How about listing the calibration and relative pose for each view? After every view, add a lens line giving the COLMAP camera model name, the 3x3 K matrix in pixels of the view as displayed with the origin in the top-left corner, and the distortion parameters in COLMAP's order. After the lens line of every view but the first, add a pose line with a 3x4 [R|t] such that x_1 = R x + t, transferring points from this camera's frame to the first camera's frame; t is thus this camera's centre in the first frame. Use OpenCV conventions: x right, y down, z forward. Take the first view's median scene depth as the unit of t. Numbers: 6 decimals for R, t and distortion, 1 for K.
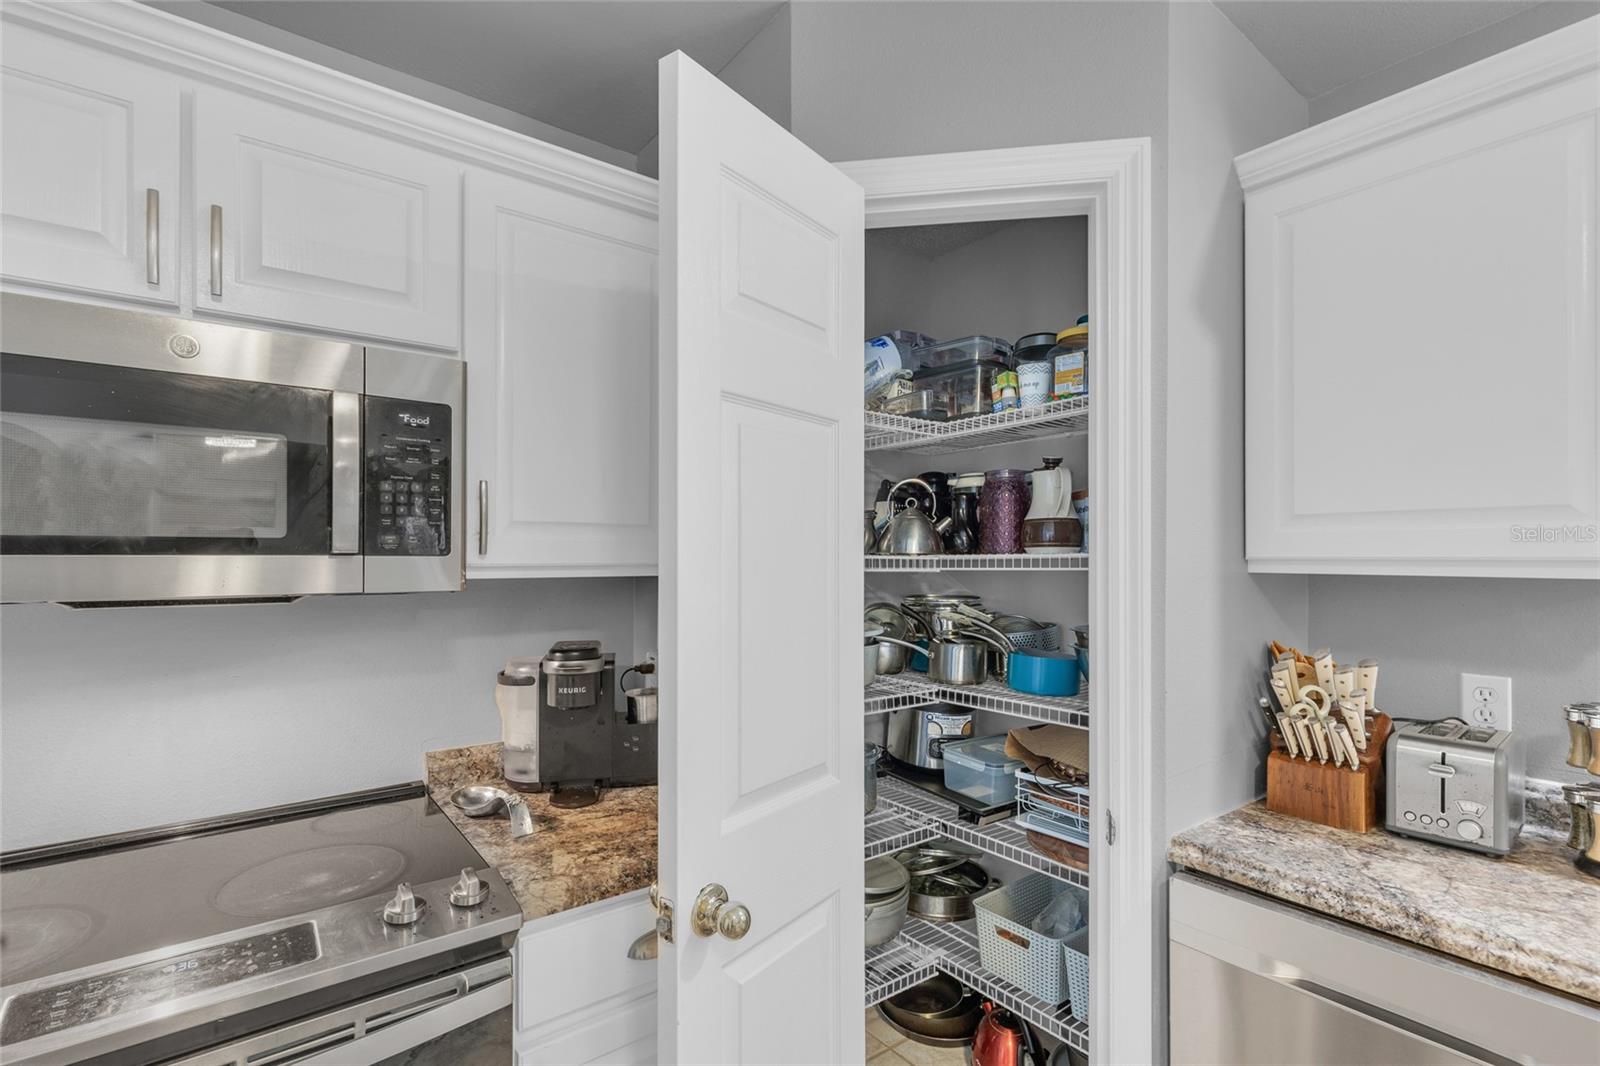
lens RADIAL K [[748.2, 0, 791.2], [0, 748.2, 548.3], [0, 0, 1]] dist [0.007525, -0.001676]
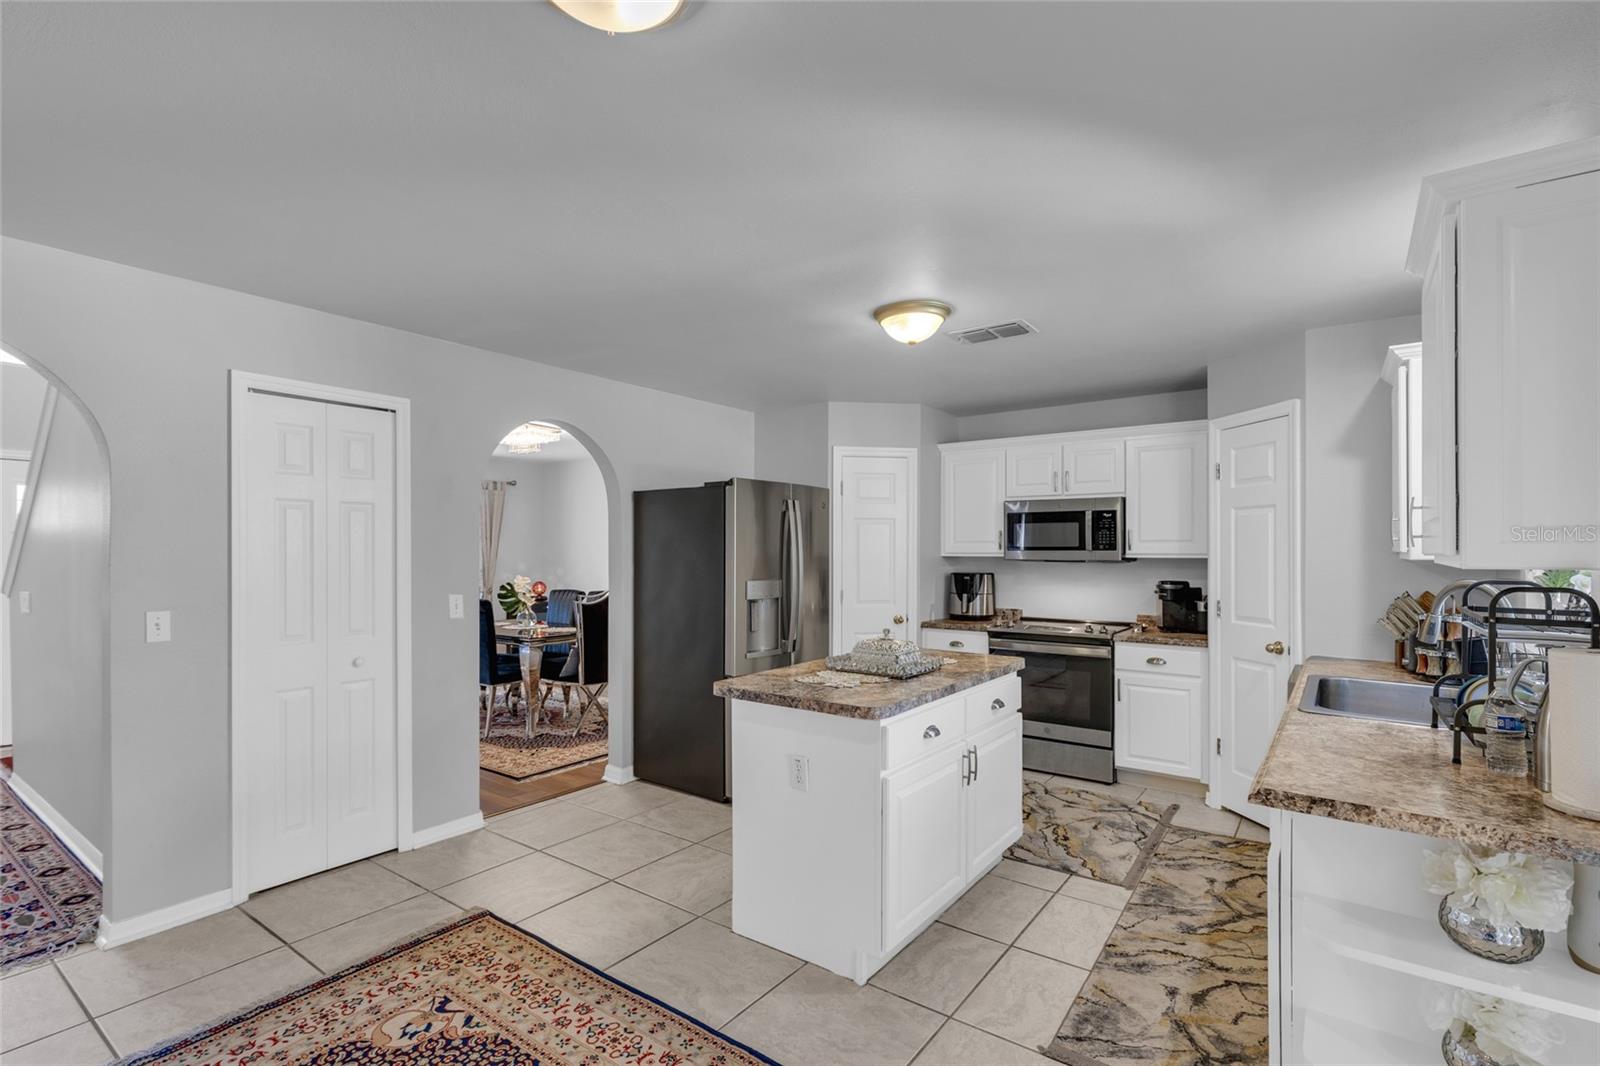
lens RADIAL K [[748.2, 0, 782.7], [0, 748.2, 549.8], [0, 0, 1]] dist [0.007525, -0.001676]
pose [[0.269598, -0.001491, -0.962972, 2.556133], [0.009455, 0.999955, 0.001099, -0.013292], [0.962926, -0.009401, 0.269600, -1.520468]]
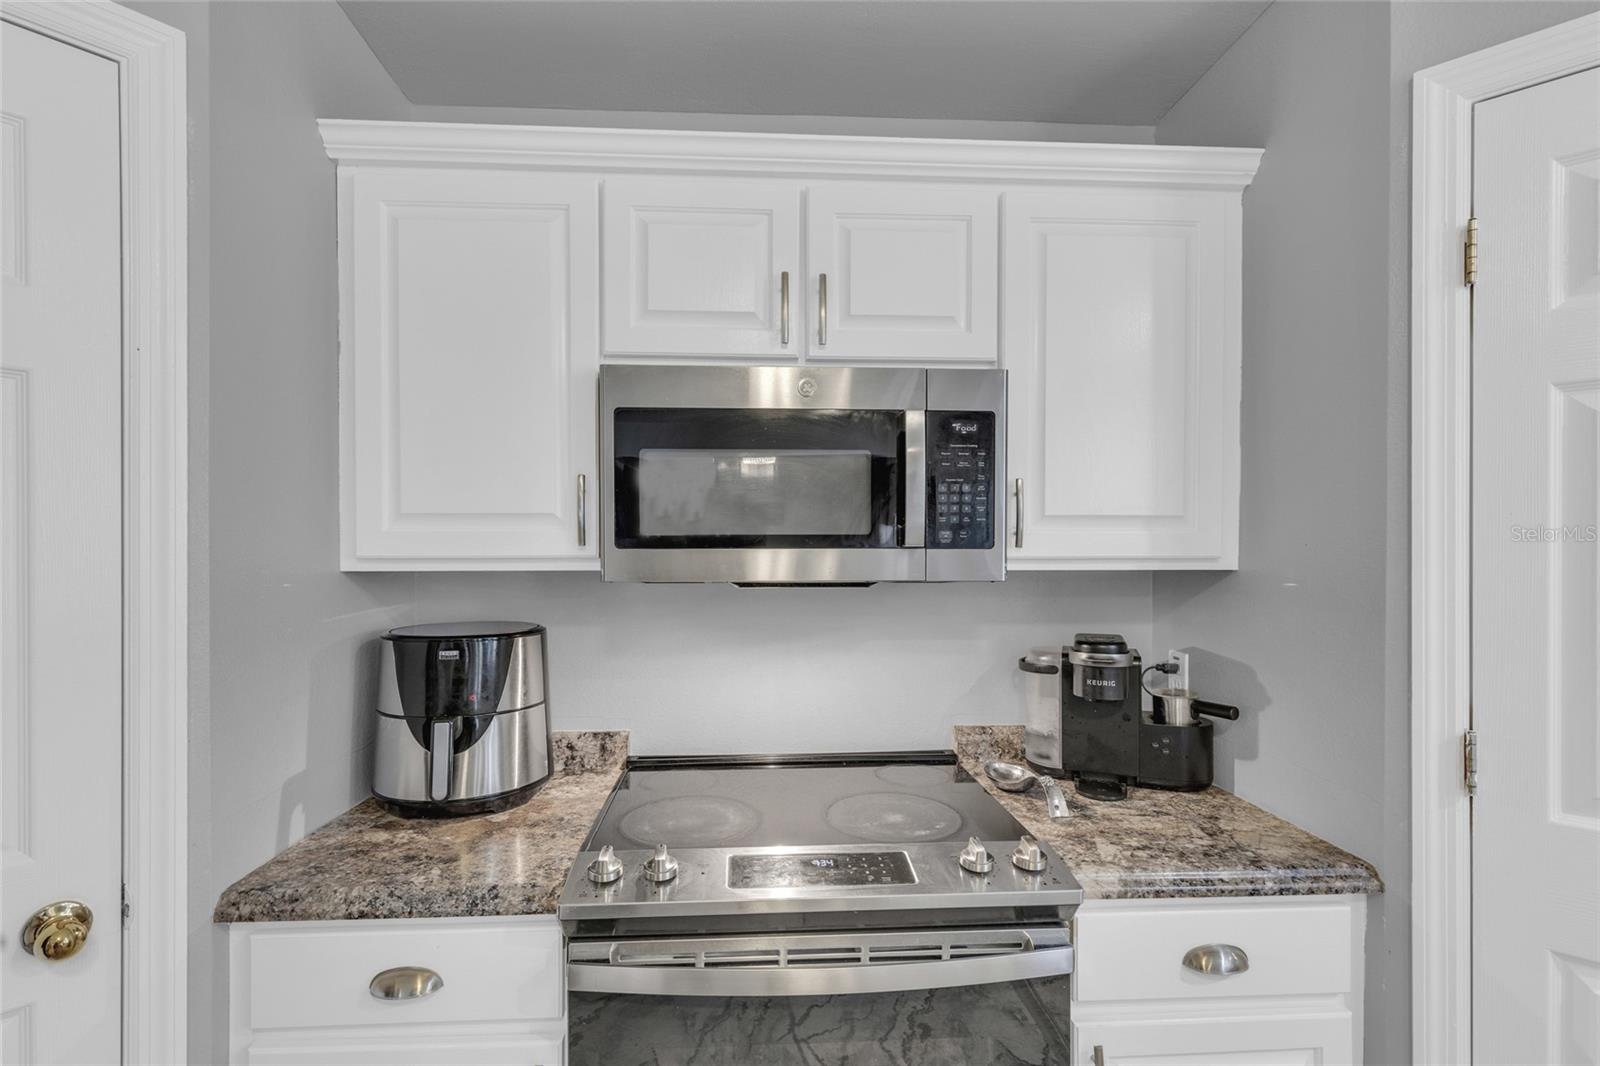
lens RADIAL K [[748.2, 0, 761.6], [0, 748.2, 549.1], [0, 0, 1]] dist [0.007525, -0.001676]
pose [[0.827515, -0.002416, -0.561439, -0.117326], [0.007125, 0.999955, 0.006198, 0.001154], [0.561399, -0.009129, 0.827495, -0.093638]]
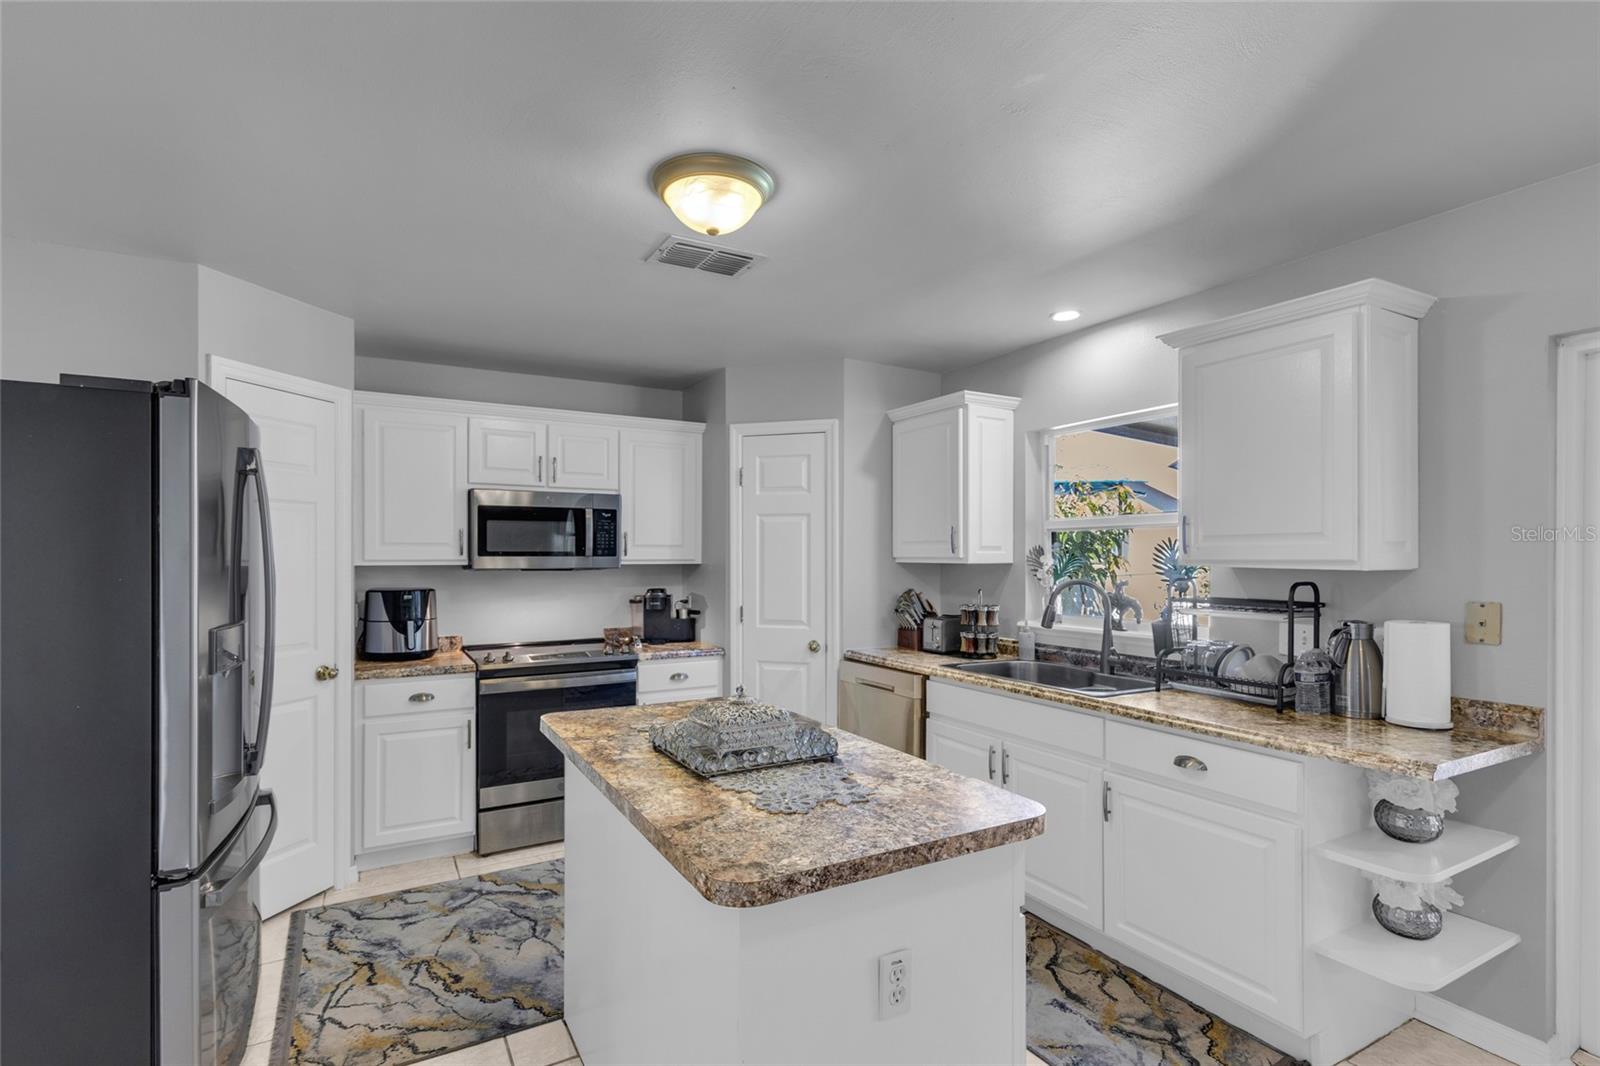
lens RADIAL K [[748.2, 0, 785.4], [0, 748.2, 557.9], [0, 0, 1]] dist [0.007525, -0.001676]
pose [[0.989417, -0.000549, -0.145096, 0.693742], [0.002353, 0.999922, 0.012262, -0.021087], [0.145078, -0.012474, 0.989342, -1.976794]]
